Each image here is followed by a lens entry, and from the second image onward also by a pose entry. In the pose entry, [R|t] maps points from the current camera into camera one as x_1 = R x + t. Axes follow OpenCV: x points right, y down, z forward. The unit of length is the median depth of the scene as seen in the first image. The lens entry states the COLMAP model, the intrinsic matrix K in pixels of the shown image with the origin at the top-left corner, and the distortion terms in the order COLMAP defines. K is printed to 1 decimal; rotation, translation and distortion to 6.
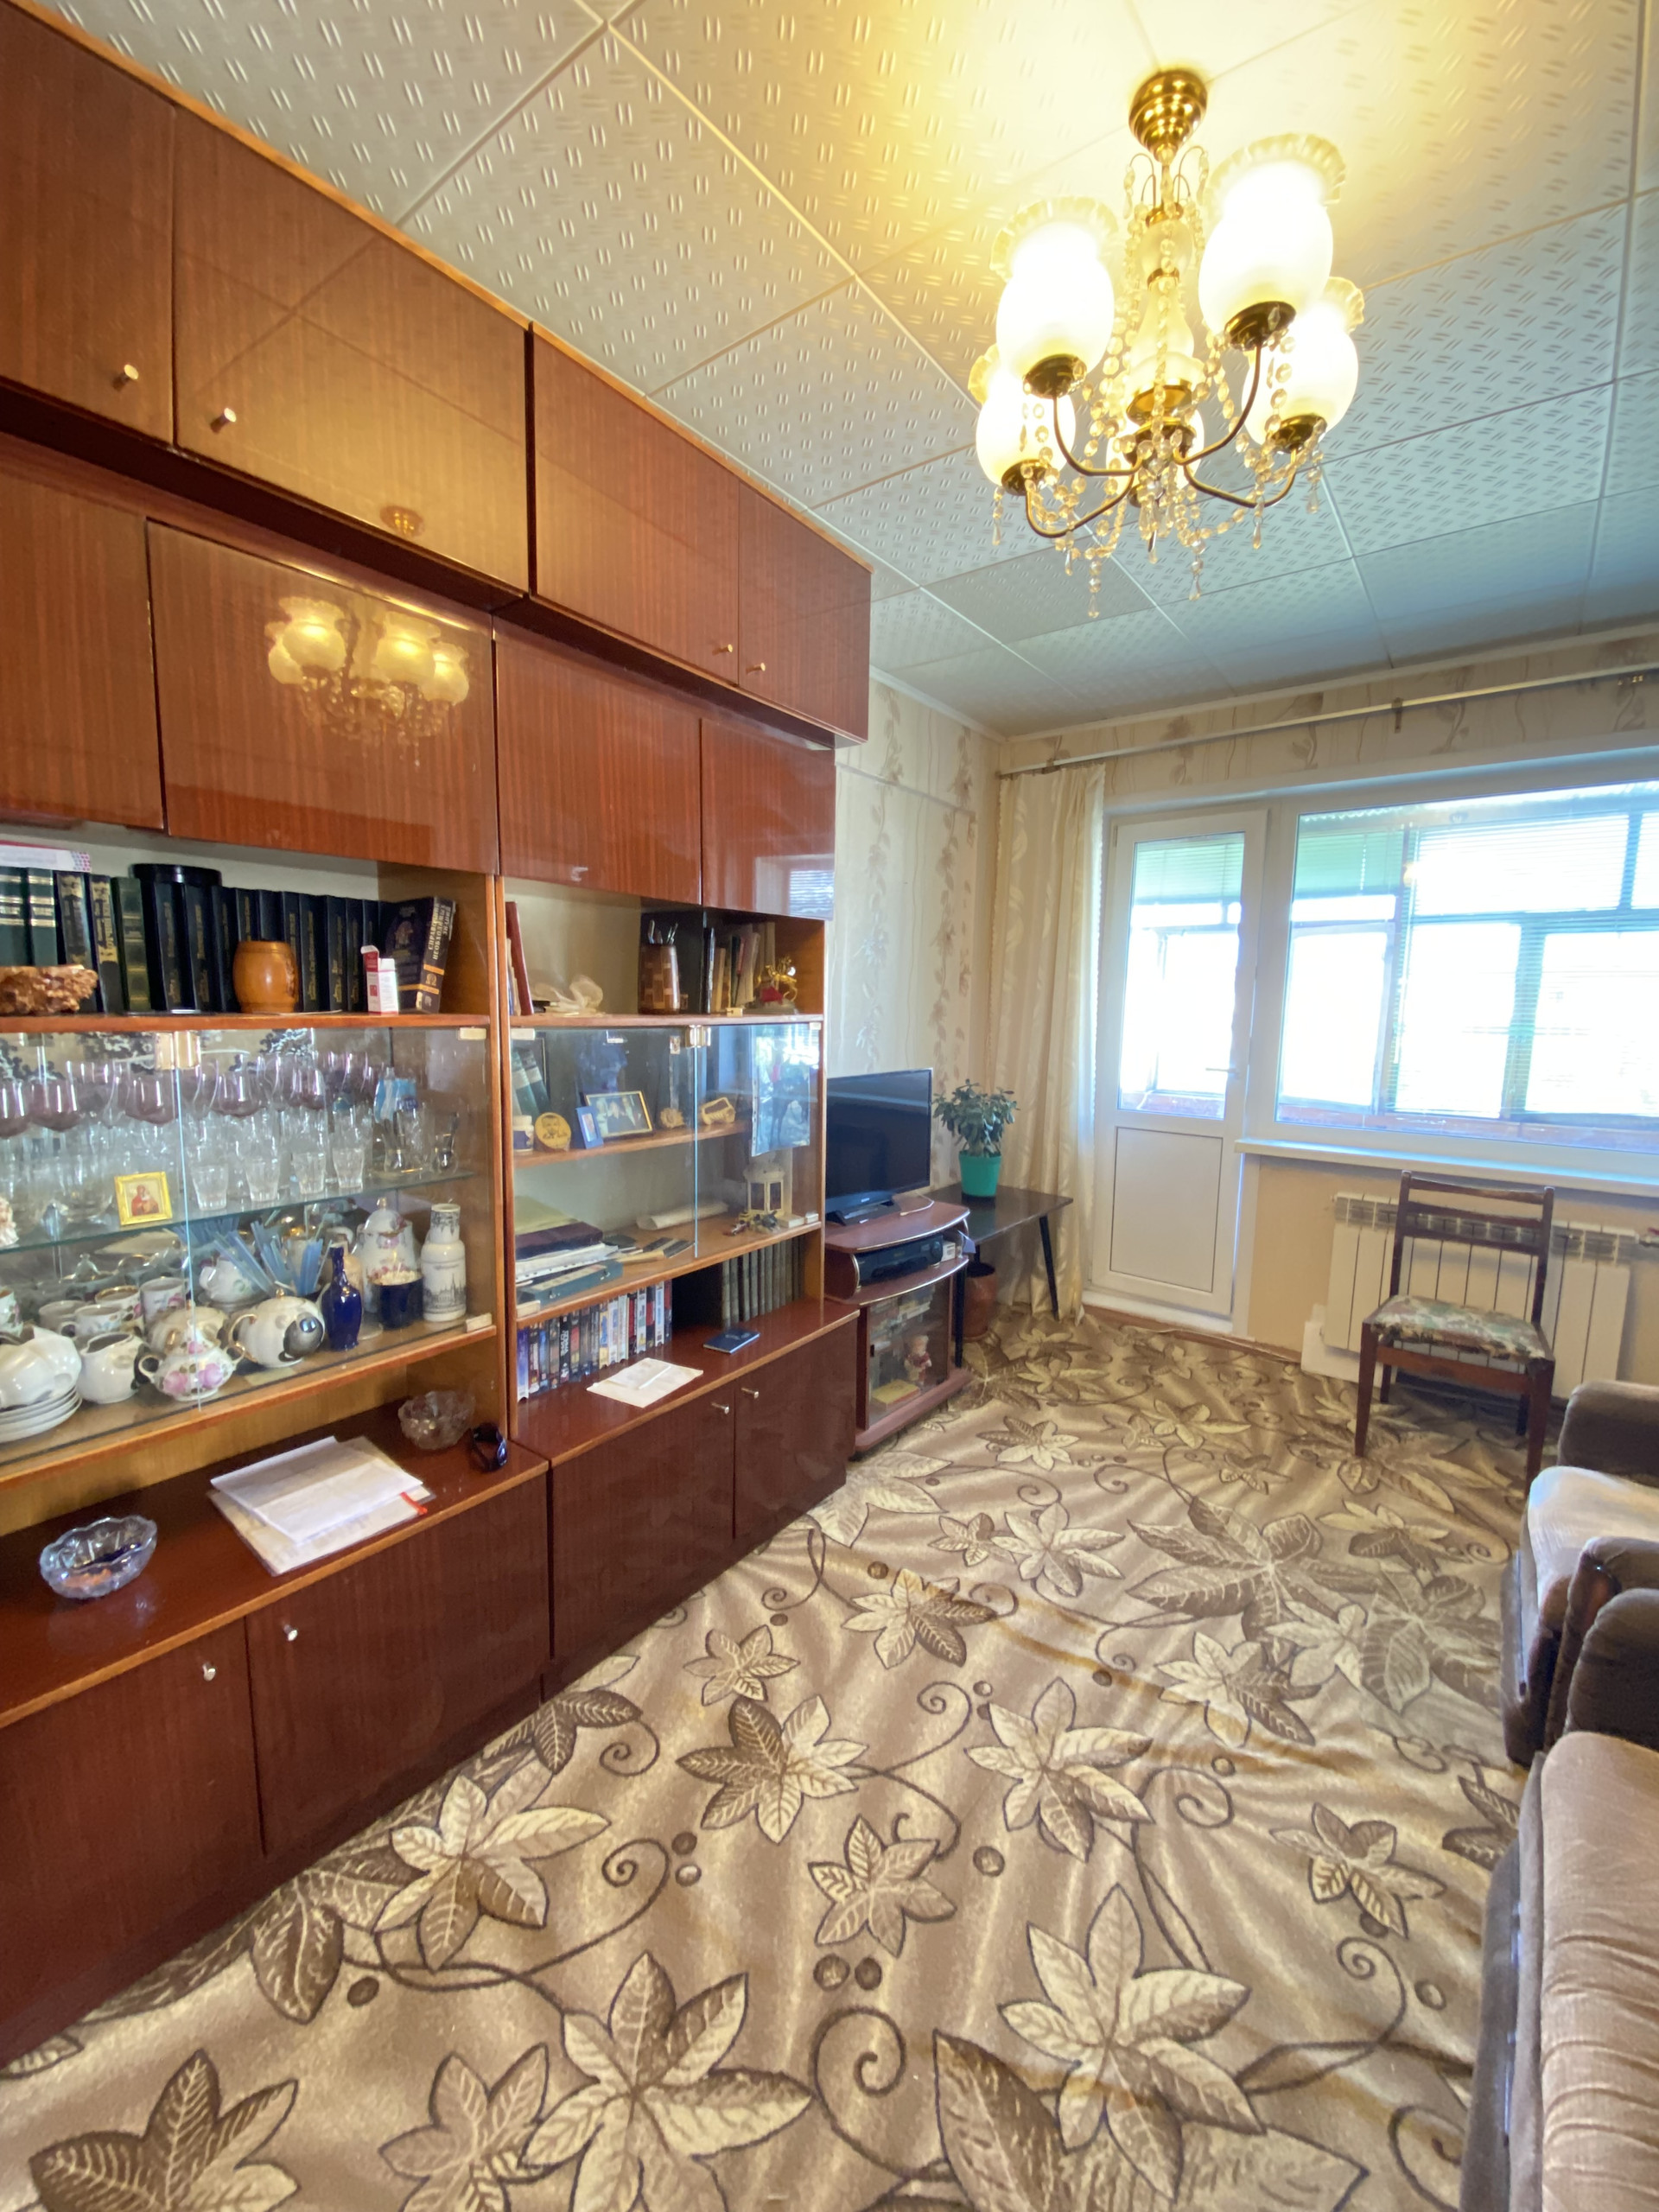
lens RADIAL K [[893.8, 0, 825.4], [0, 893.8, 1110.6], [0, 0, 1]] dist [0.010997, -0.016184]
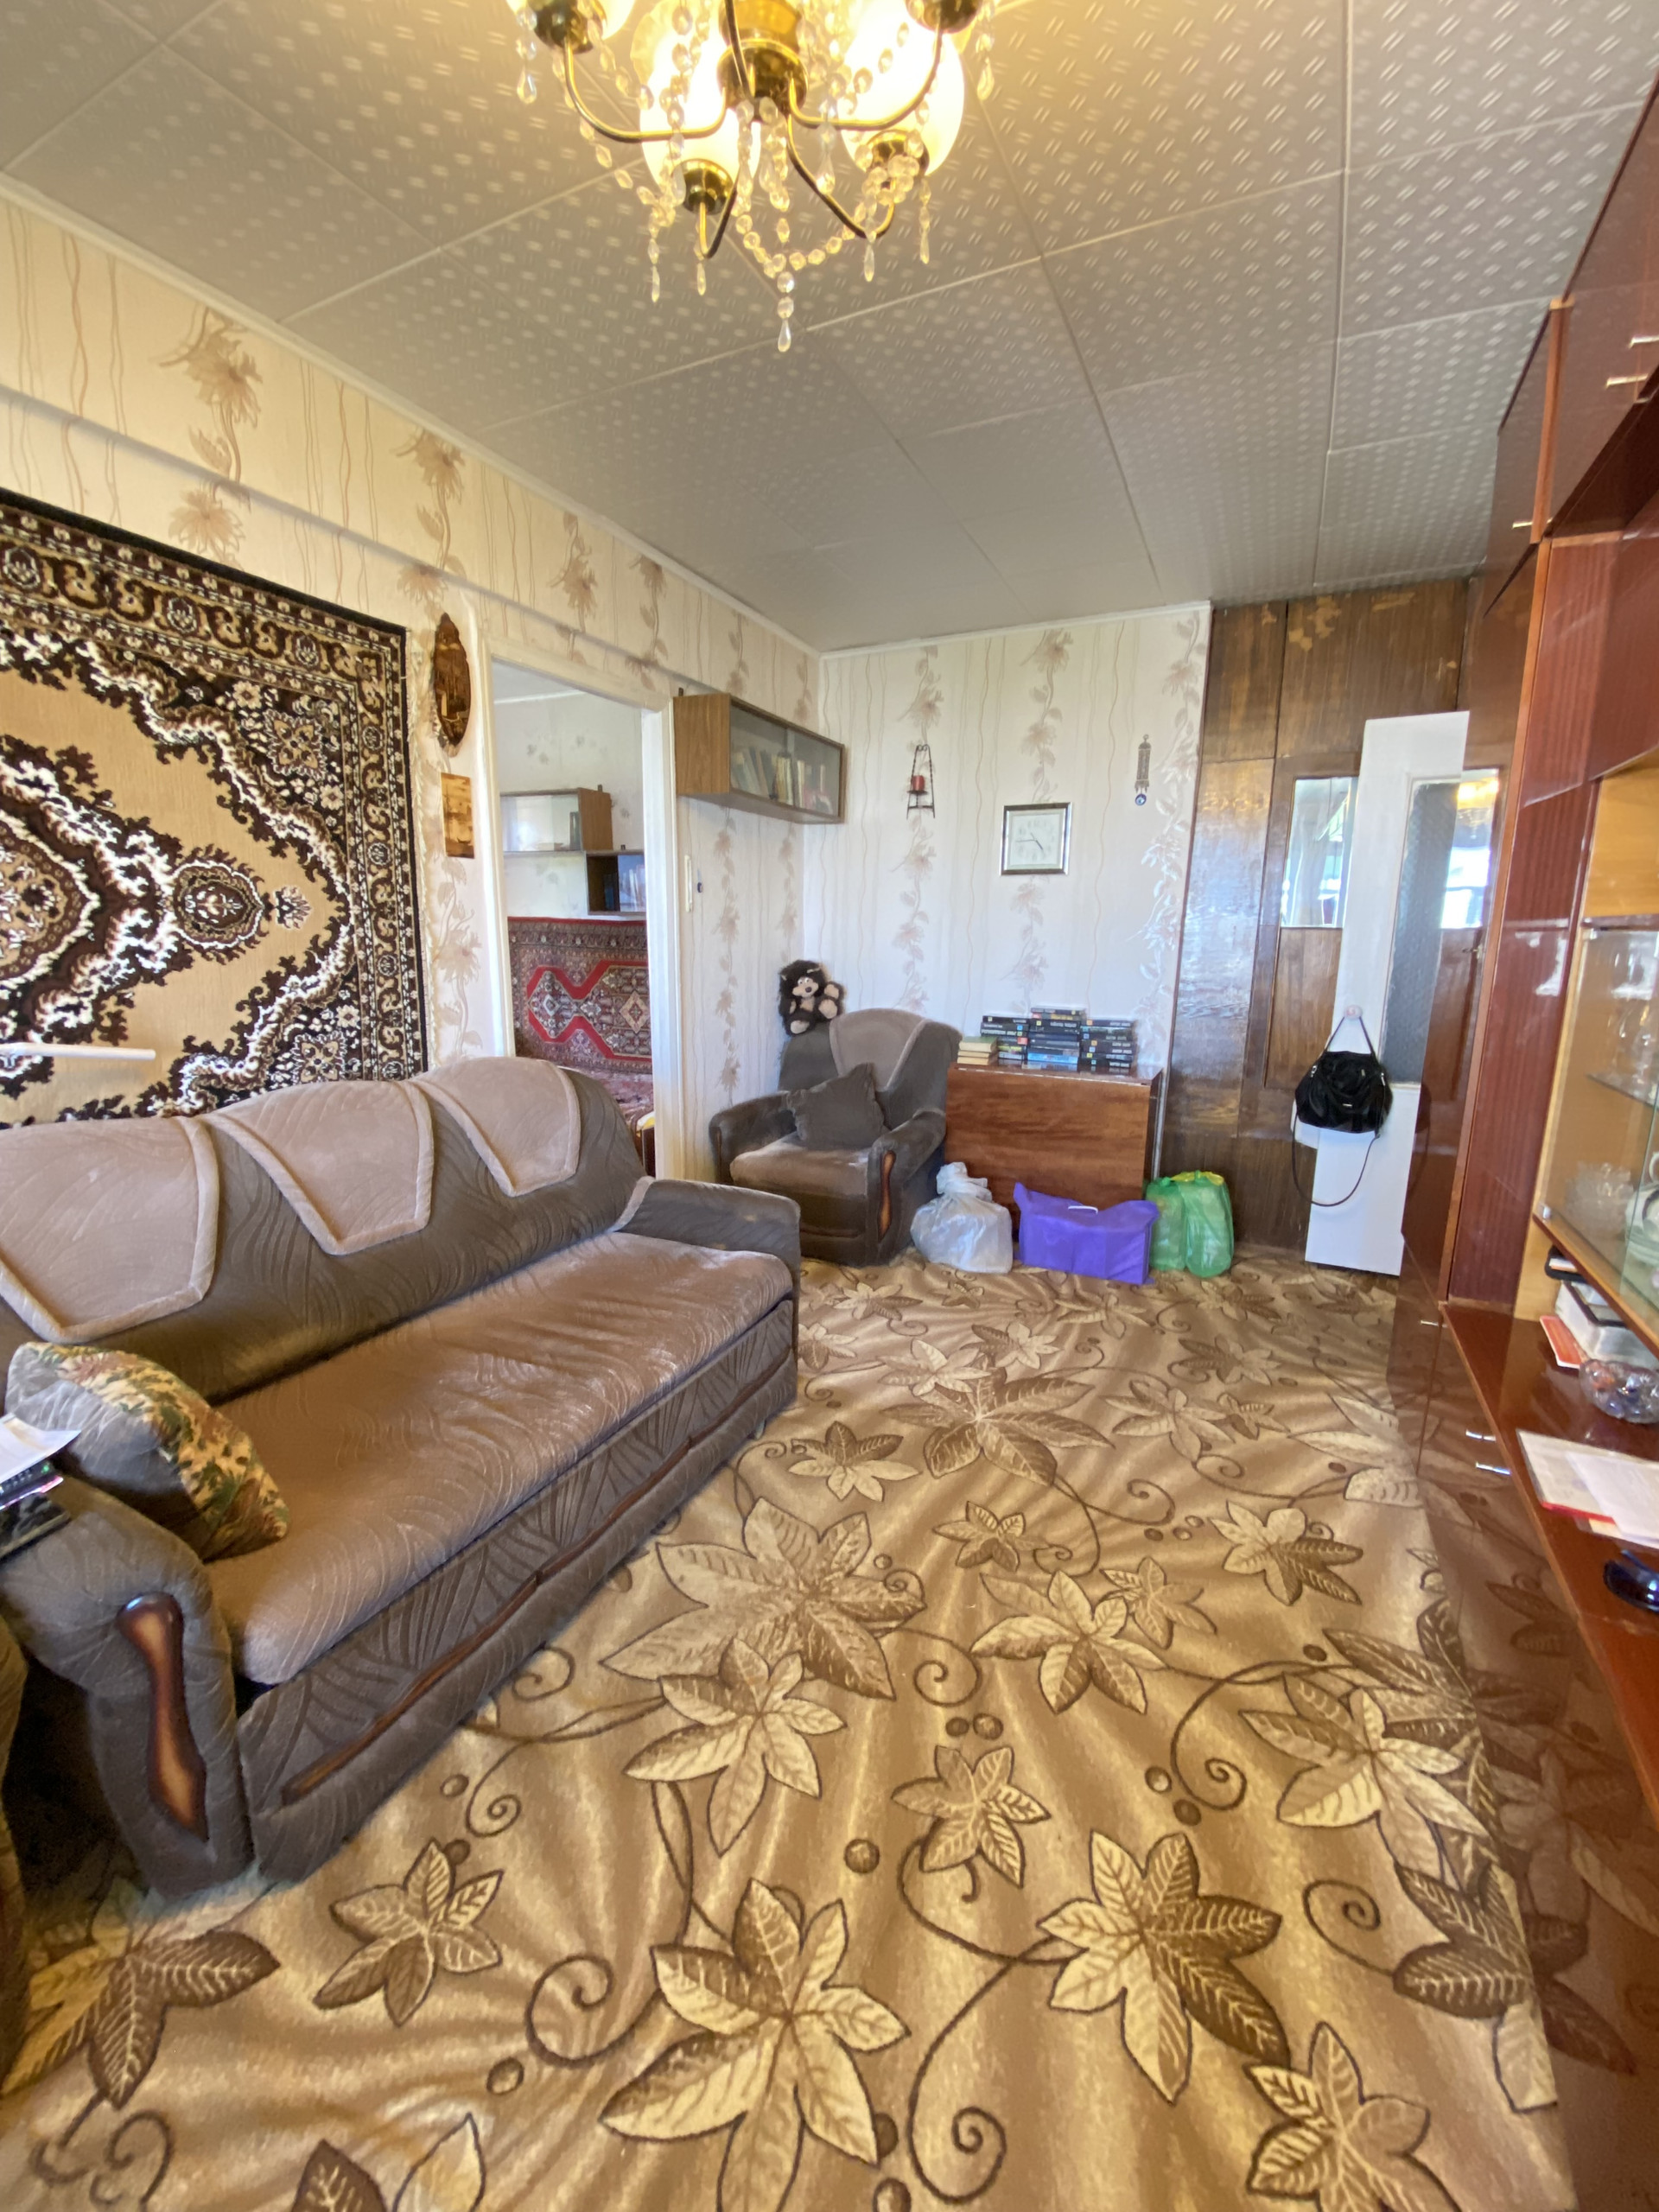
lens RADIAL K [[893.8, 0, 823.4], [0, 893.8, 1098.5], [0, 0, 1]] dist [0.010997, -0.016184]
pose [[-0.981667, 0.002522, -0.190586, 0.346871], [-0.055452, 0.952882, 0.298229, -0.117662], [0.182358, 0.303330, -0.935273, 1.426410]]
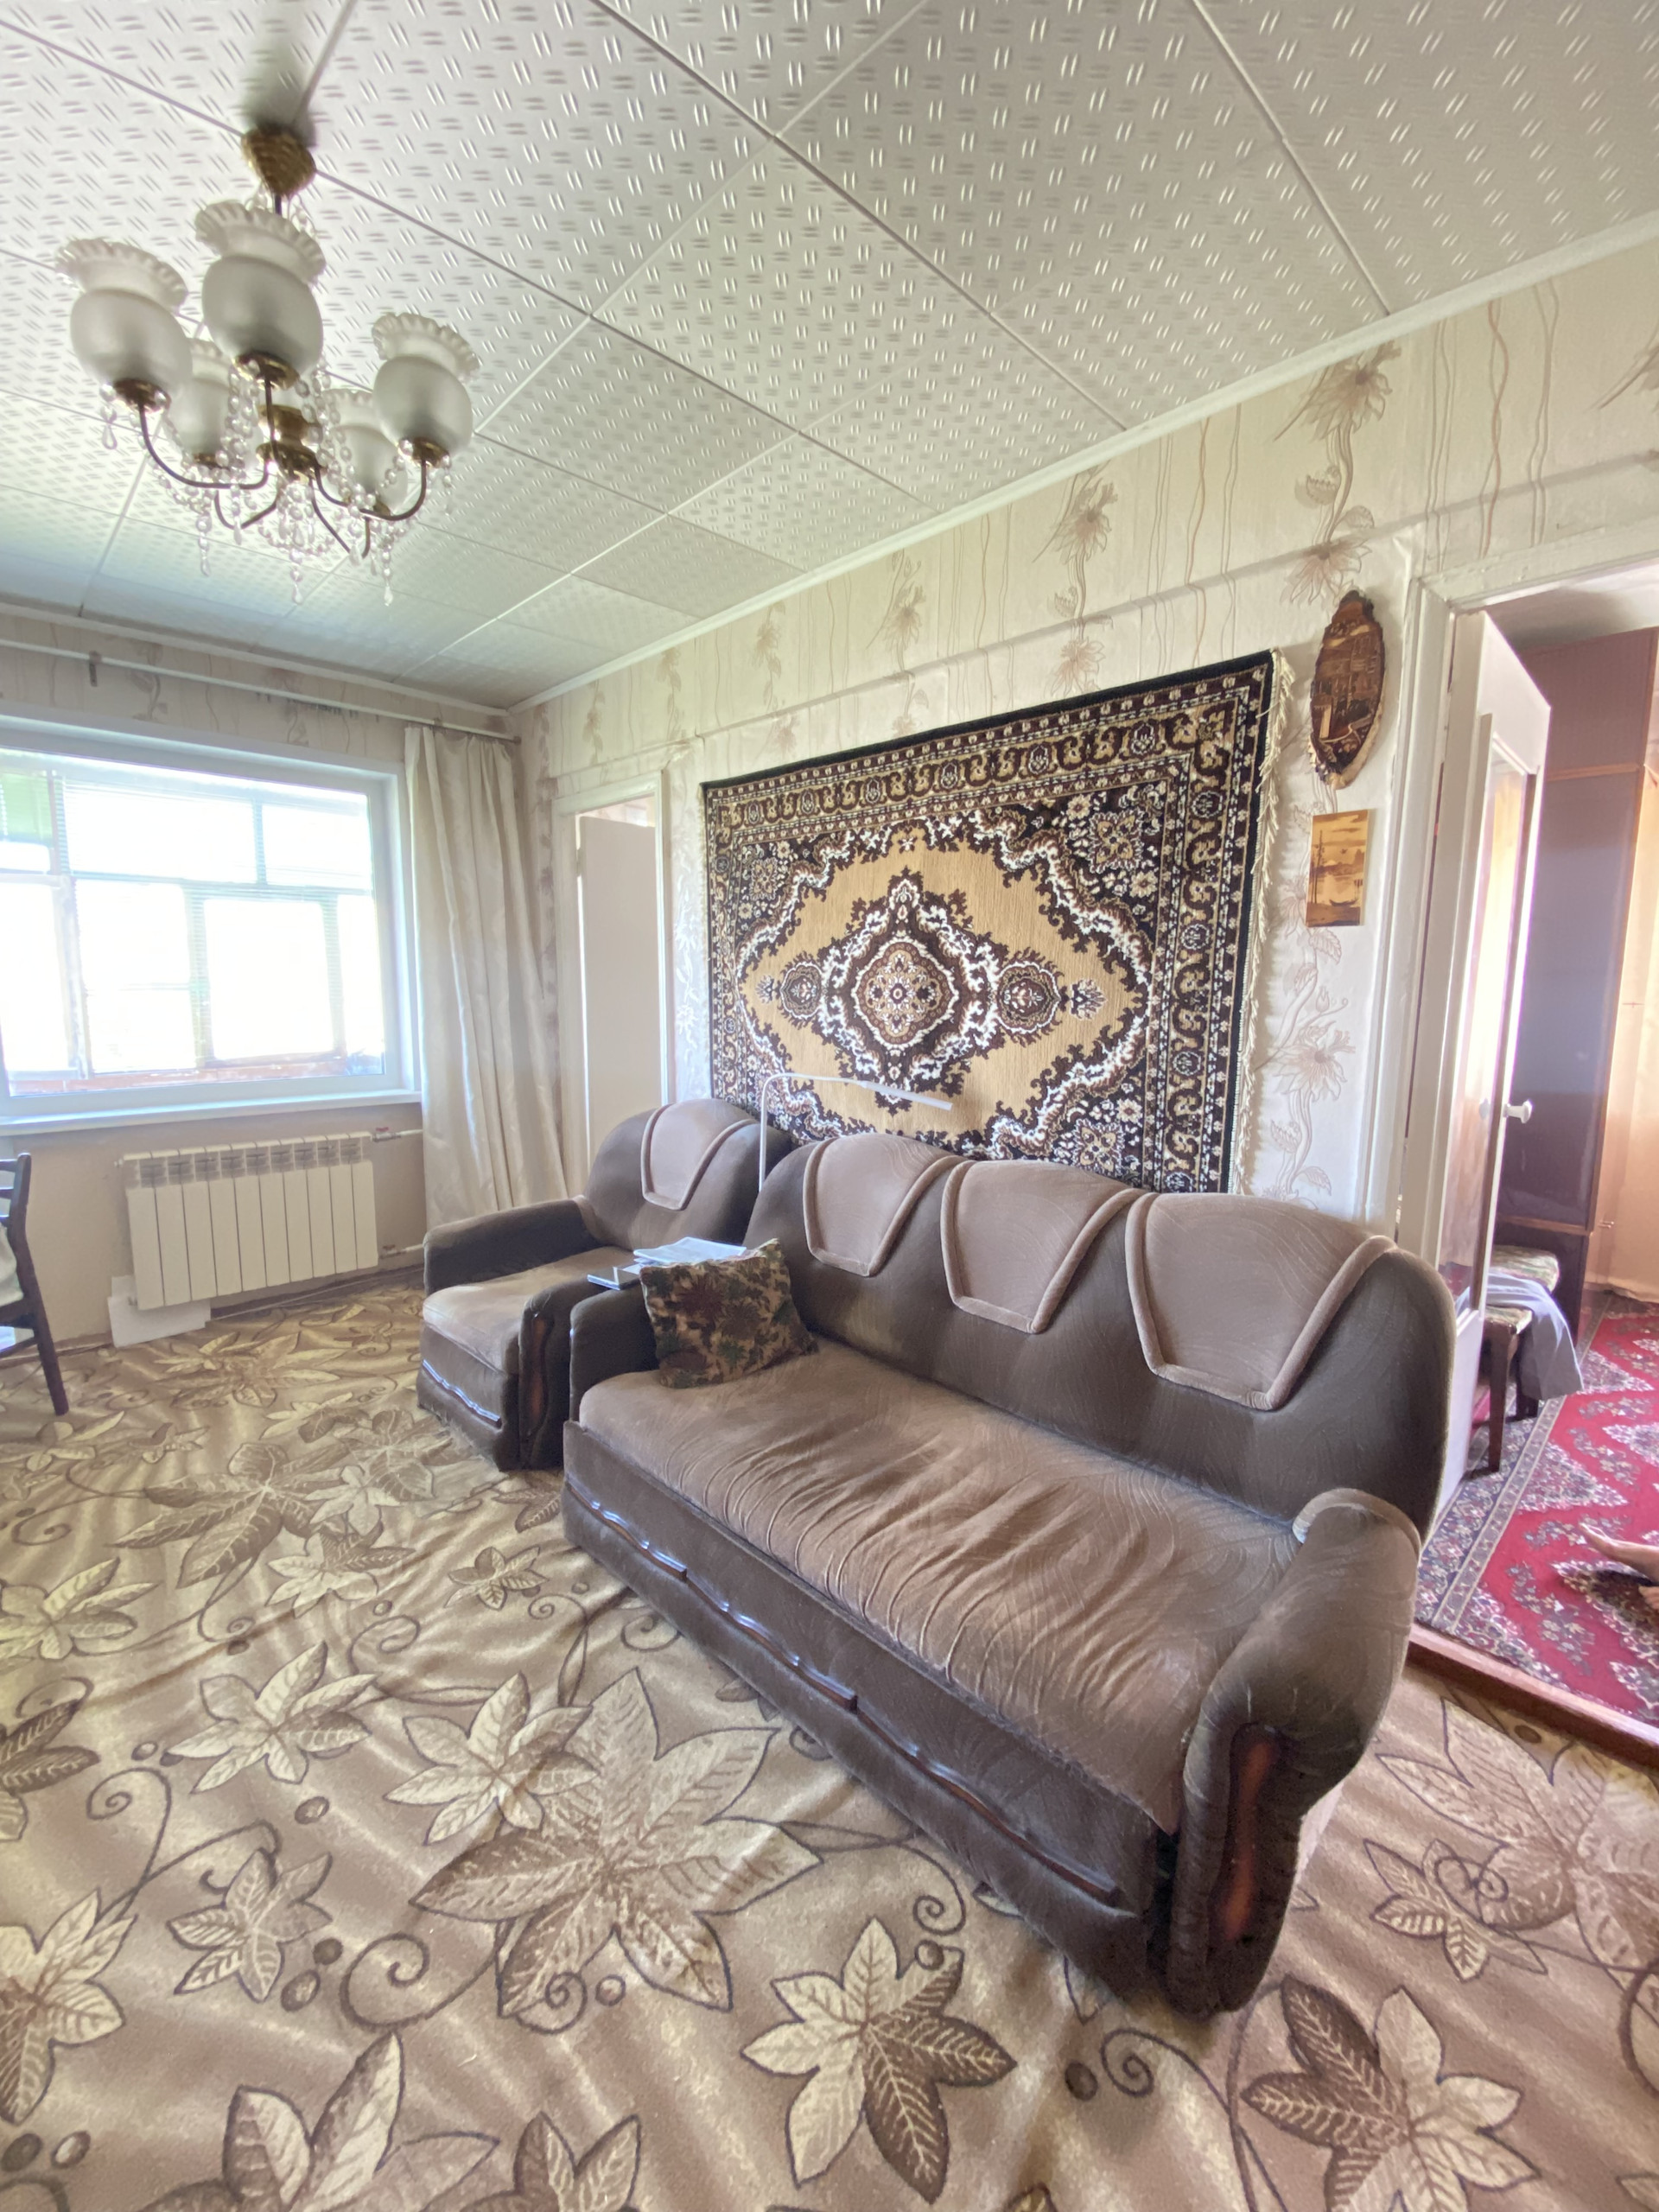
lens RADIAL K [[893.8, 0, 836.9], [0, 893.8, 1107.1], [0, 0, 1]] dist [0.010997, -0.016184]
pose [[0.135062, -0.153617, 0.978856, -0.544138], [0.111289, 0.984009, 0.139070, -0.020711], [-0.984567, 0.090153, 0.149998, 0.166623]]
